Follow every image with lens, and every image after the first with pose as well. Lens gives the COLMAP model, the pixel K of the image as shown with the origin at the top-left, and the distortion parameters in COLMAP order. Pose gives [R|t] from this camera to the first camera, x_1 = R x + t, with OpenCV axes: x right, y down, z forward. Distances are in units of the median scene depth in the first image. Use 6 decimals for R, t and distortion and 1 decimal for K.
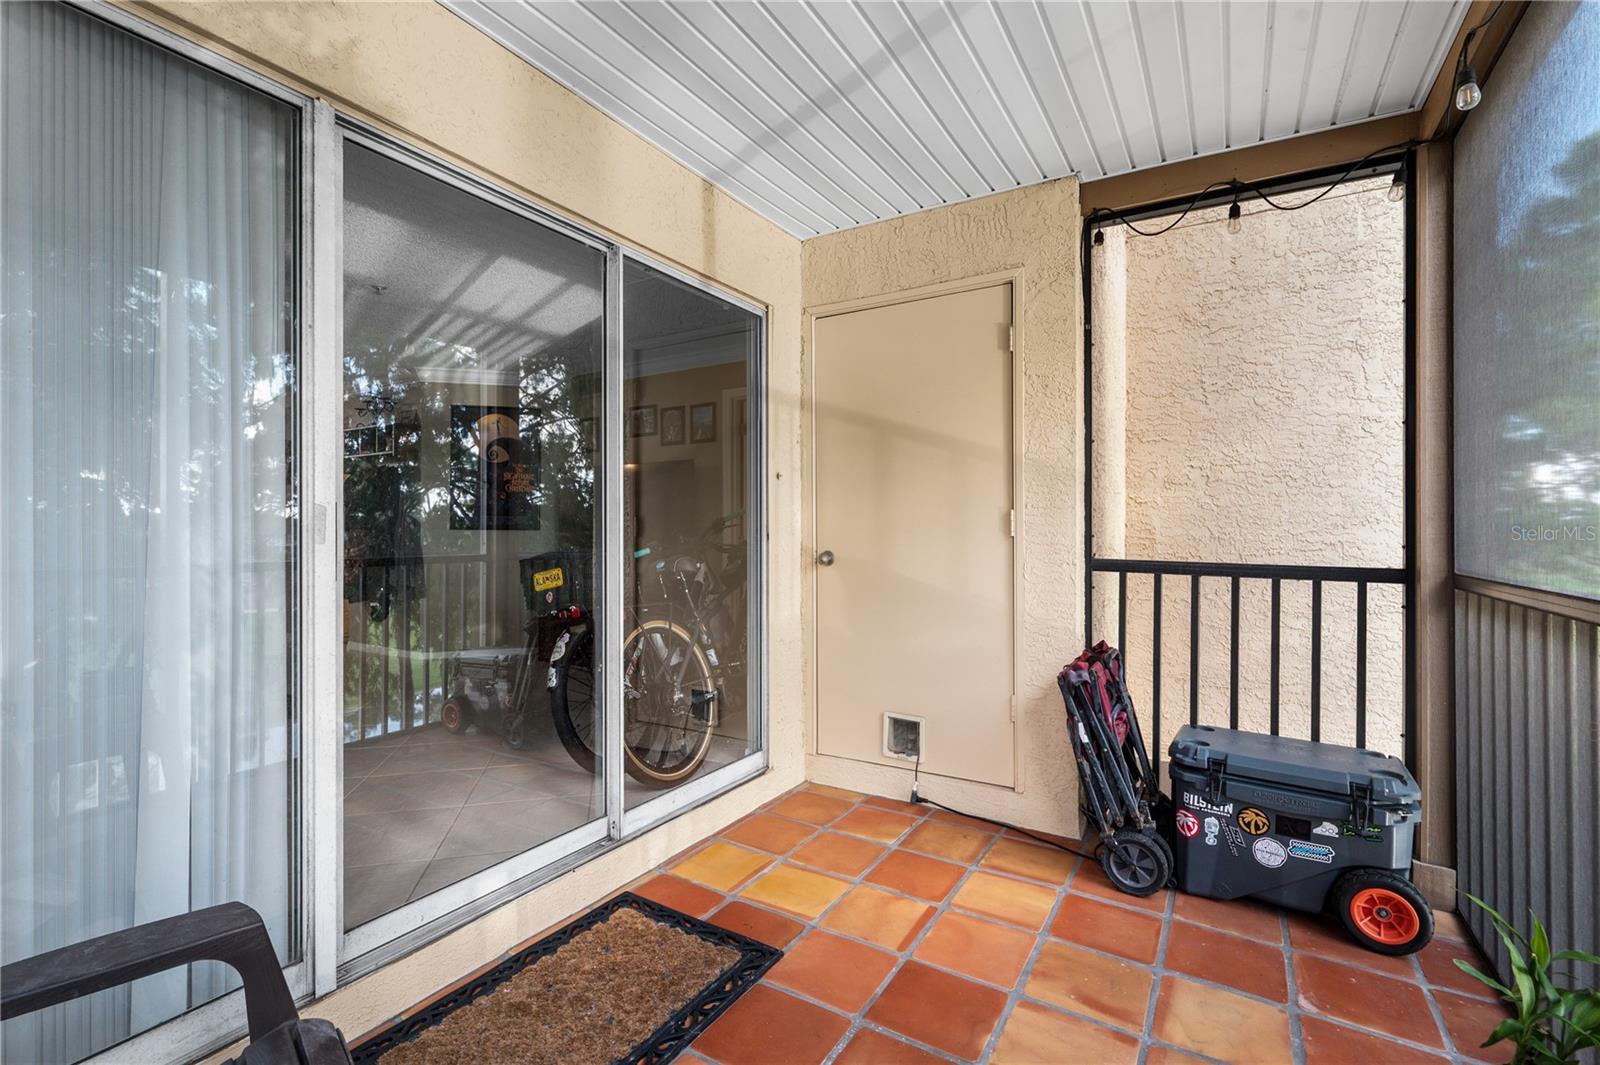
lens RADIAL K [[714.6, 0, 800.0], [0, 714.6, 532.5], [0, 0, 1]] dist [0.002396, -0.000053]
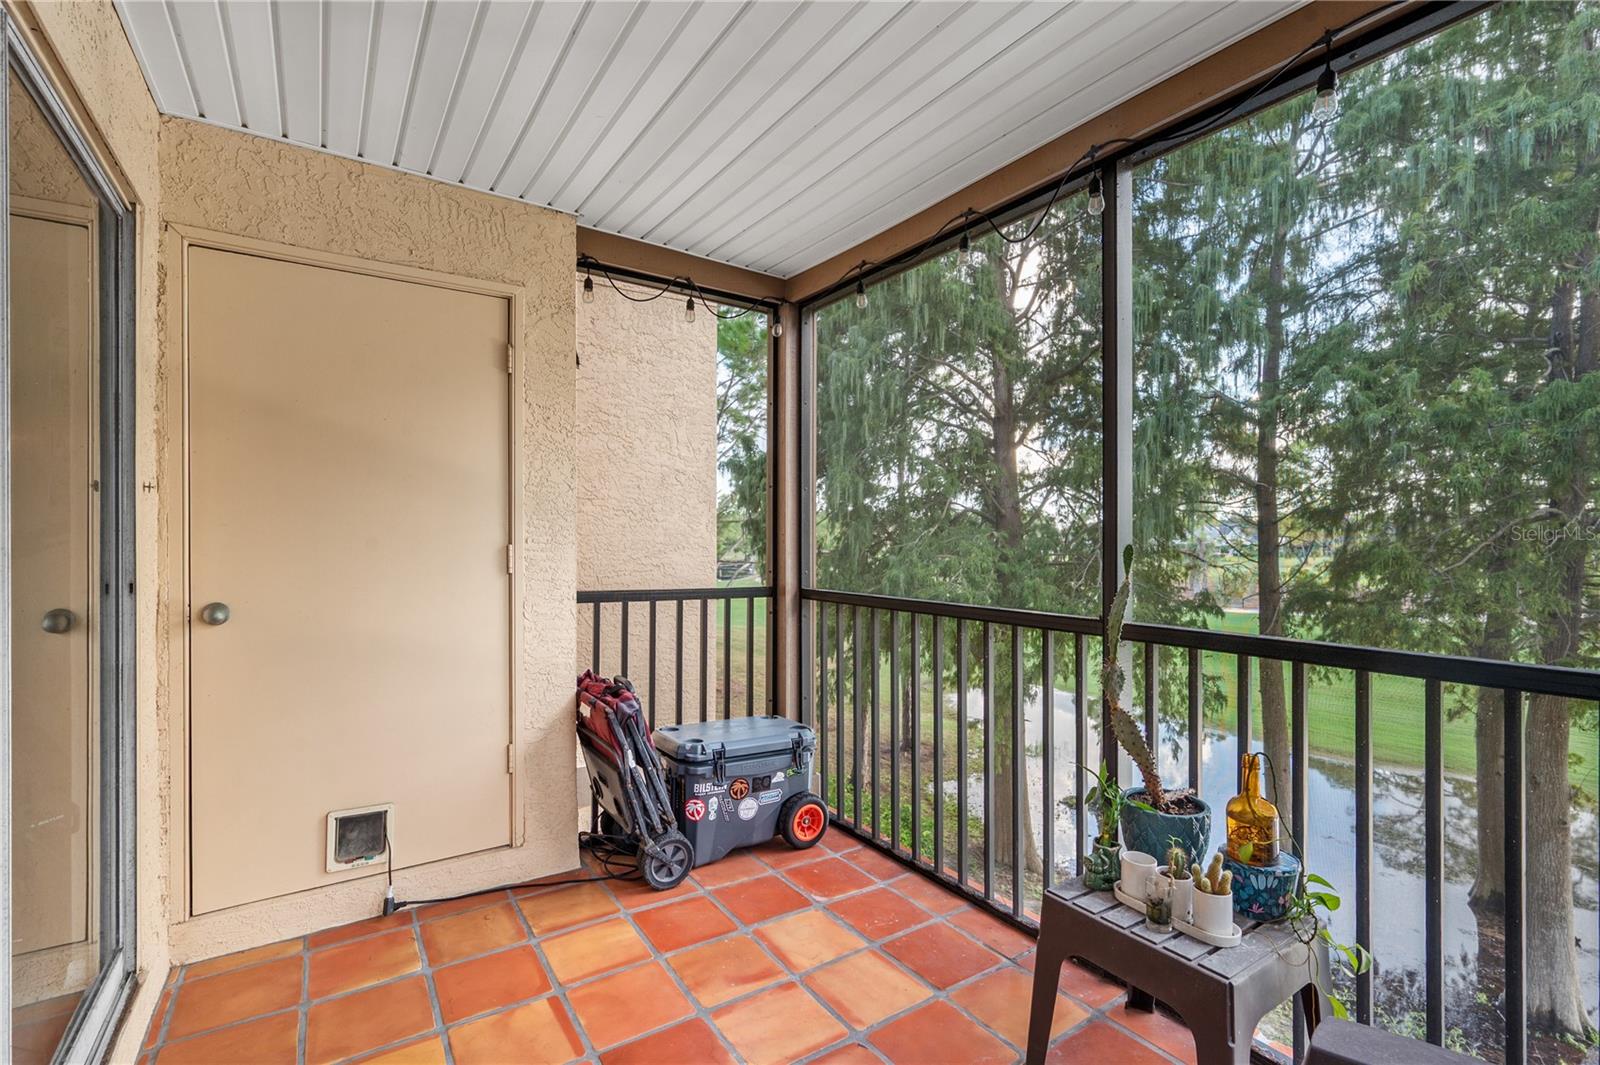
lens RADIAL K [[727.0, 0, 794.1], [0, 727.0, 539.5], [0, 0, 1]] dist [0.000350, -0.000038]
pose [[0.430126, -0.001754, 0.902767, -0.420115], [-0.000510, 0.999997, 0.002185, -0.043215], [-0.902769, -0.001400, 0.430124, 0.279202]]
